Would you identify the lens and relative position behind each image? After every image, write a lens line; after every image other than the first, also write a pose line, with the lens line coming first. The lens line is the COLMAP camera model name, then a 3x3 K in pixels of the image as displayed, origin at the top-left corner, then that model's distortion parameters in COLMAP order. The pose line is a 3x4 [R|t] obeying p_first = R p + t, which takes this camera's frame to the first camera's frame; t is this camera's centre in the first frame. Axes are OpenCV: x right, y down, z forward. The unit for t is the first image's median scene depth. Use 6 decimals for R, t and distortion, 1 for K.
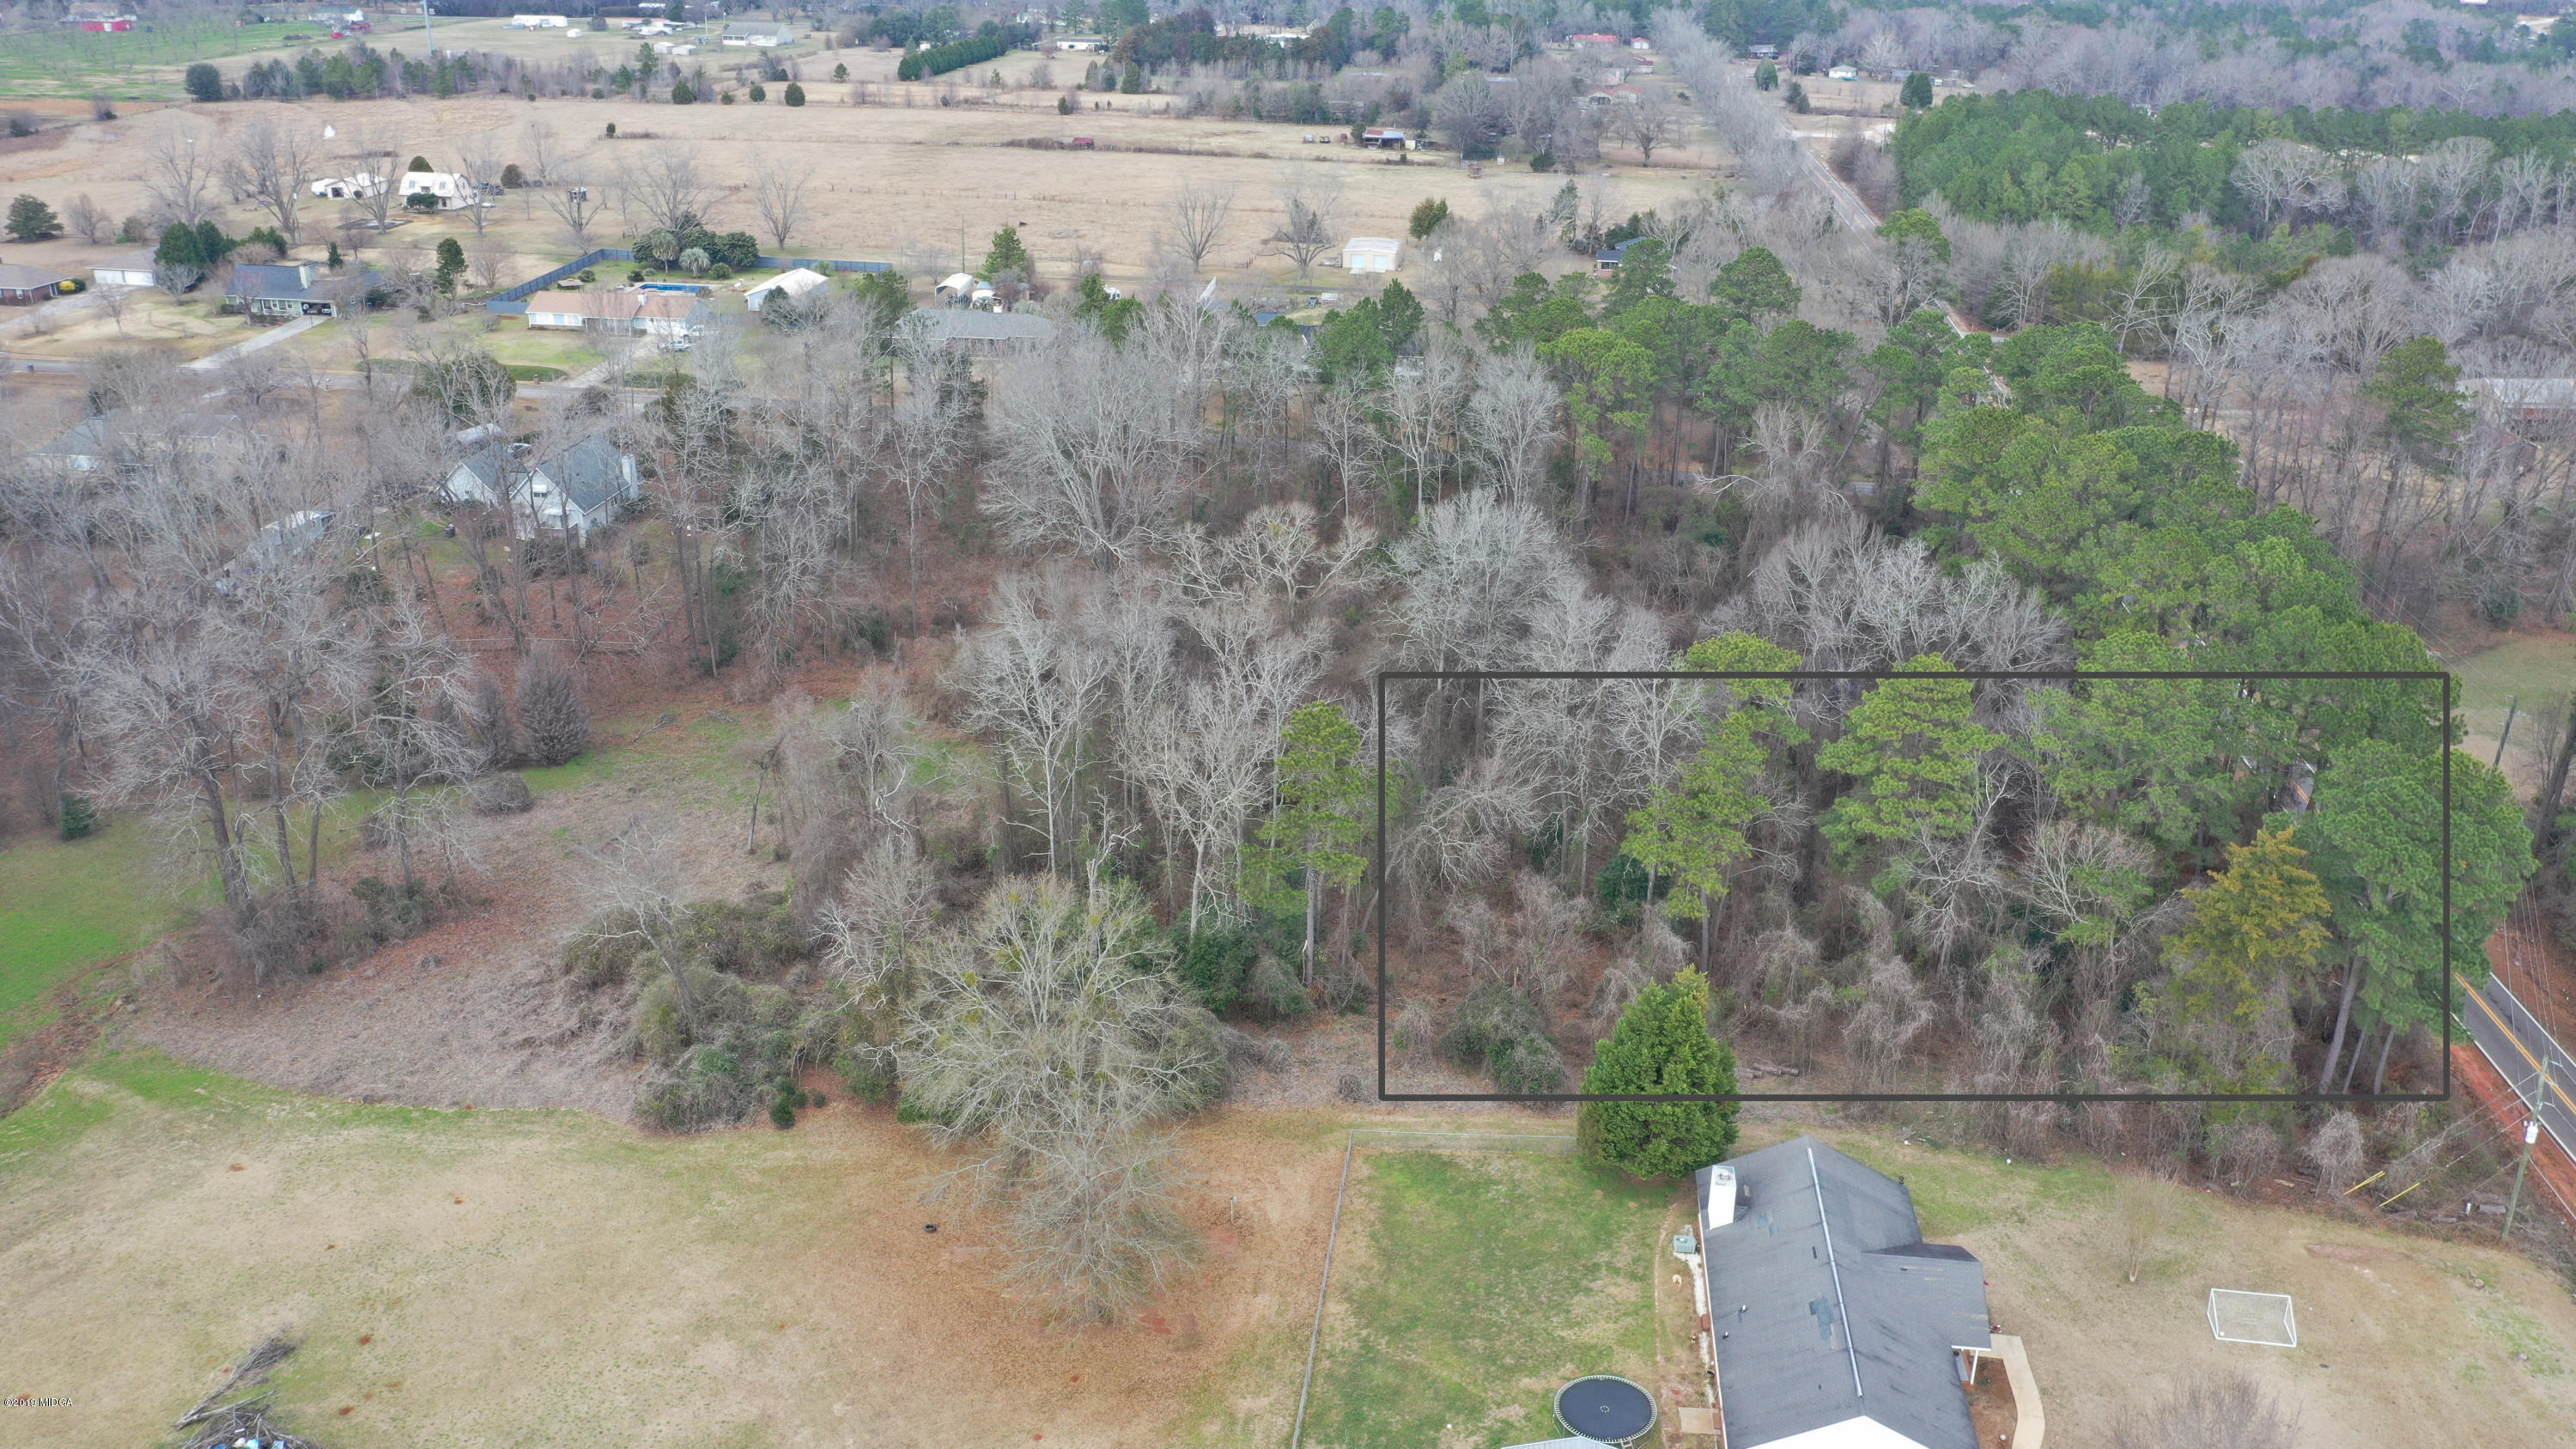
lens RADIAL K [[2044.0, 0, 1298.2], [0, 2044.0, 723.7], [0, 0, 1]] dist [-0.011805, -0.003286]
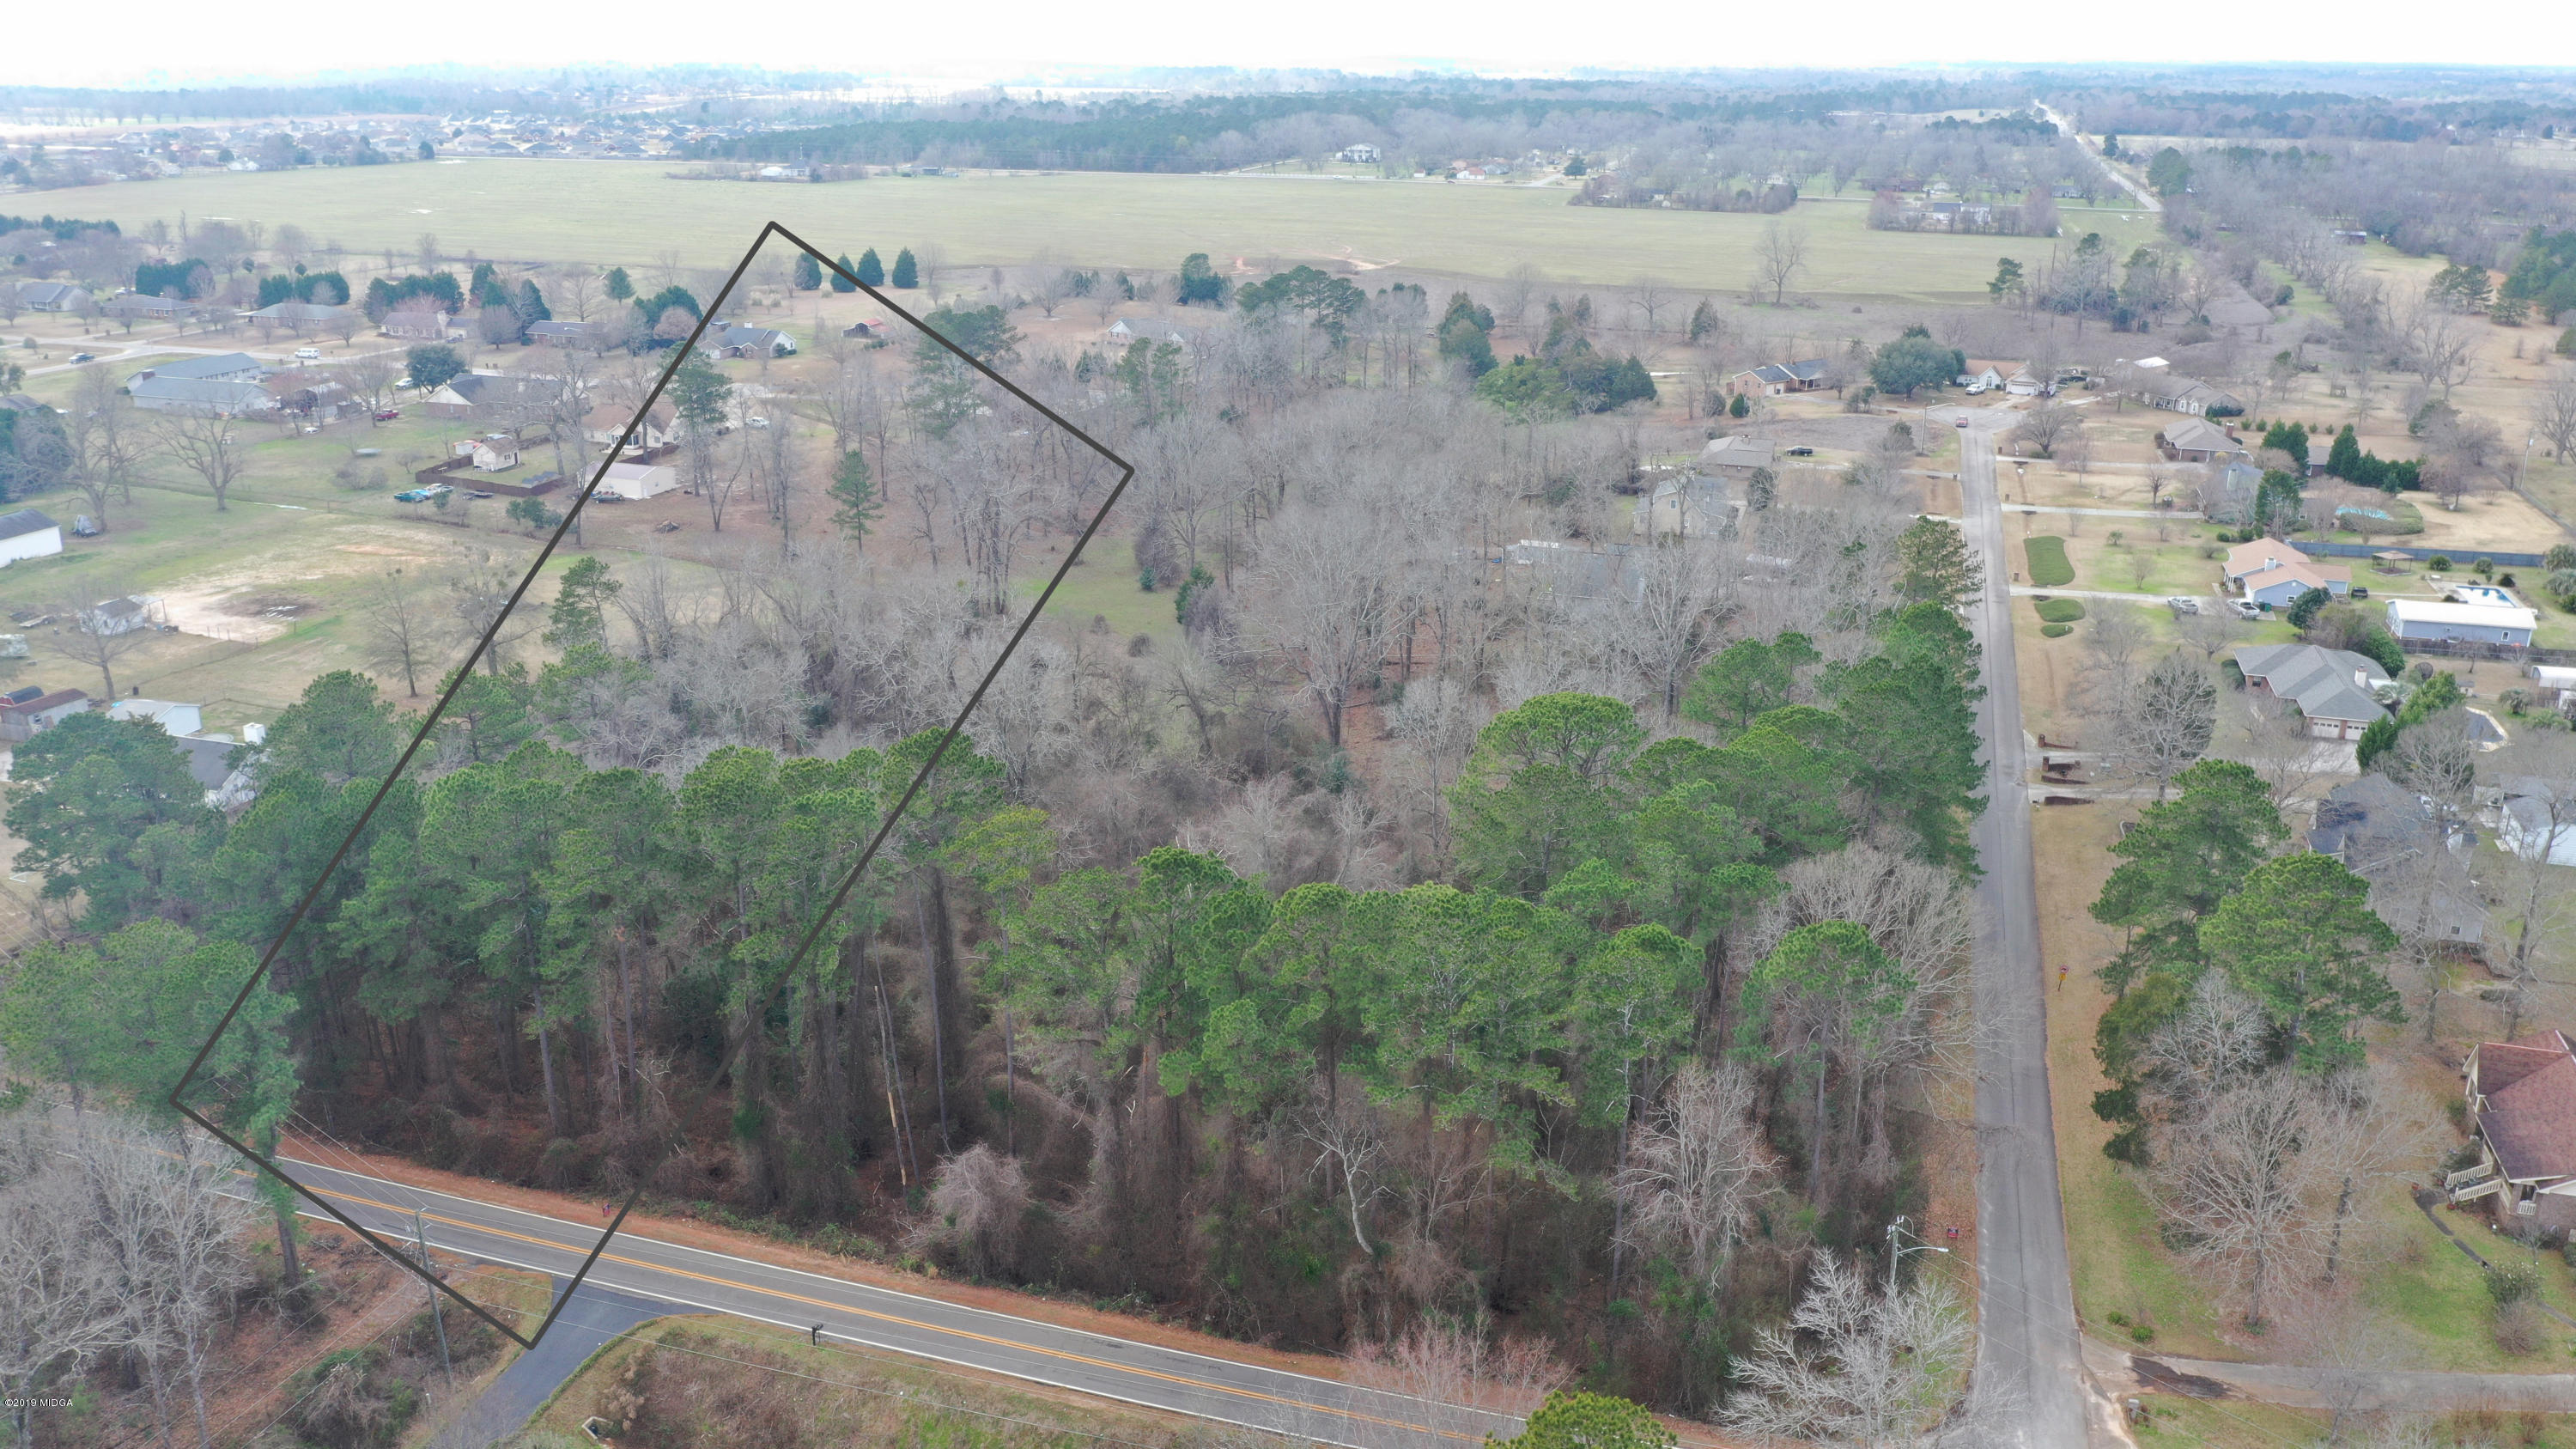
lens RADIAL K [[2044.0, 0, 1284.4], [0, 2044.0, 720.4], [0, 0, 1]] dist [-0.011805, -0.003286]
pose [[-0.191320, 0.289166, -0.937966, 0.388643], [-0.385793, 0.856552, 0.342758, -0.177189], [0.902530, 0.427437, -0.052317, 0.414186]]
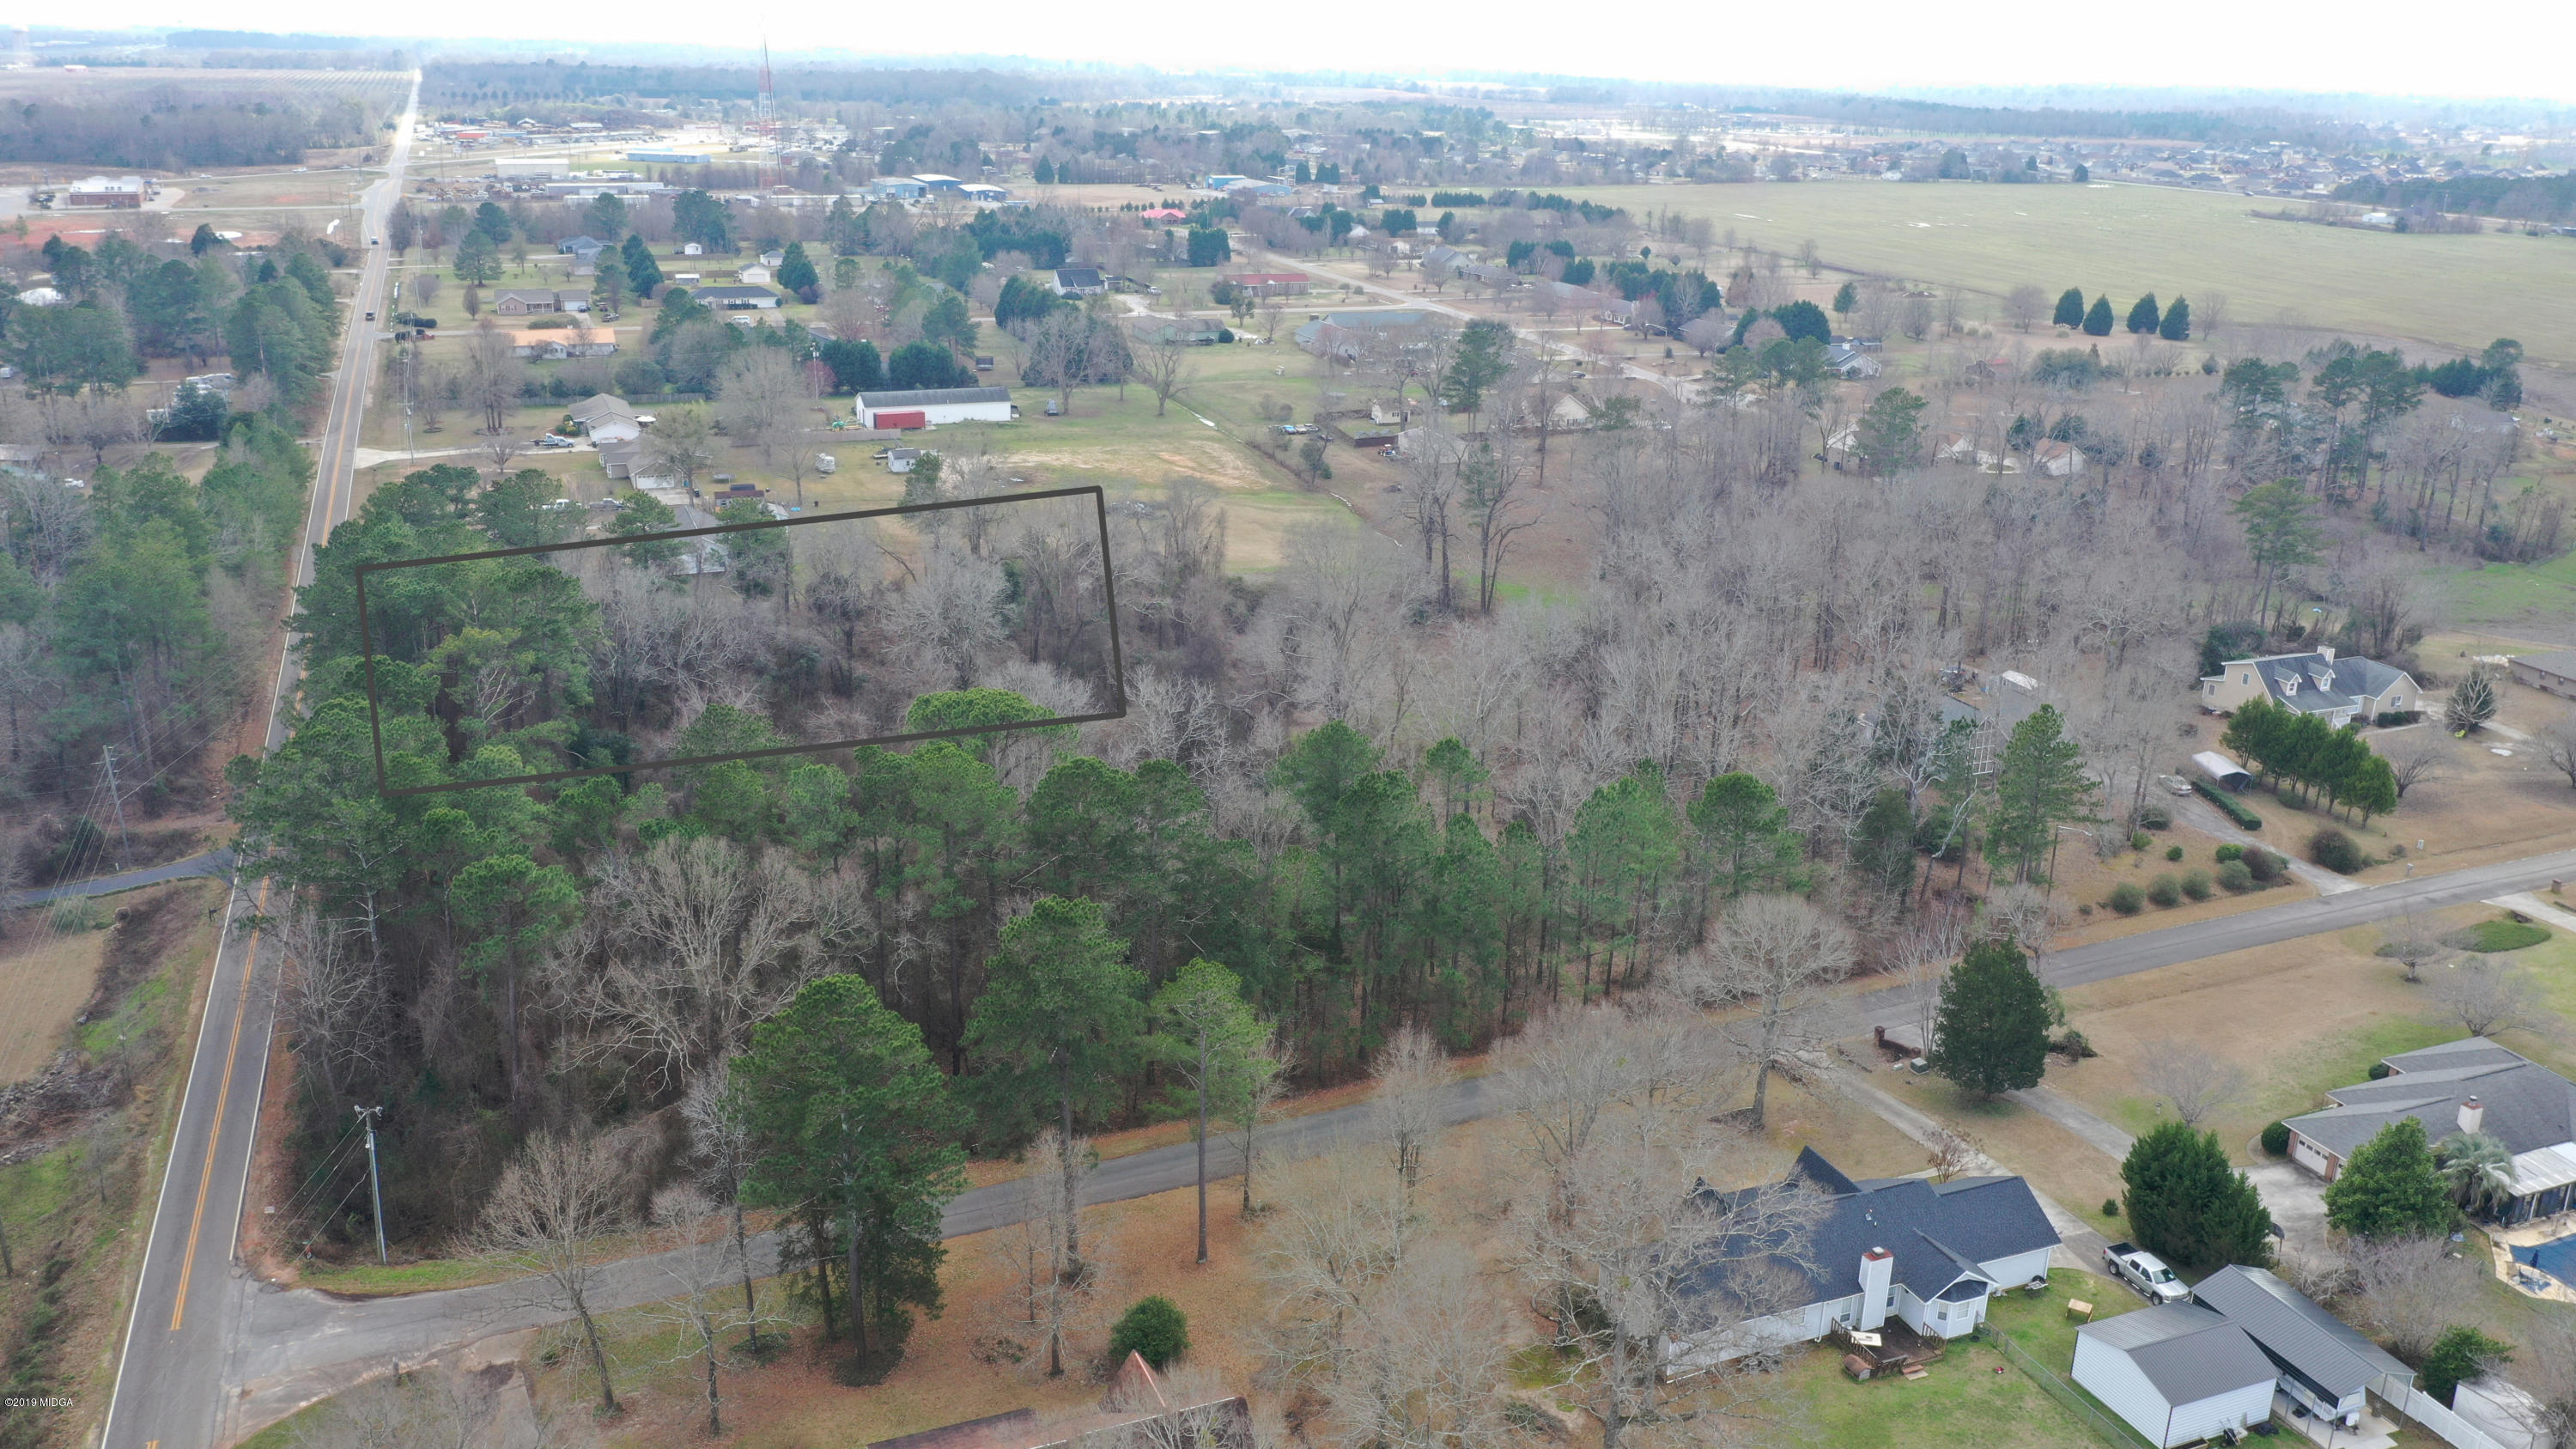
lens RADIAL K [[2044.0, 0, 1287.3], [0, 2044.0, 721.4], [0, 0, 1]] dist [-0.011805, -0.003286]
pose [[-0.882853, 0.111194, -0.456296, 0.174463], [-0.215312, 0.767622, 0.603653, -0.297372], [0.417385, 0.631183, -0.653756, 0.686046]]
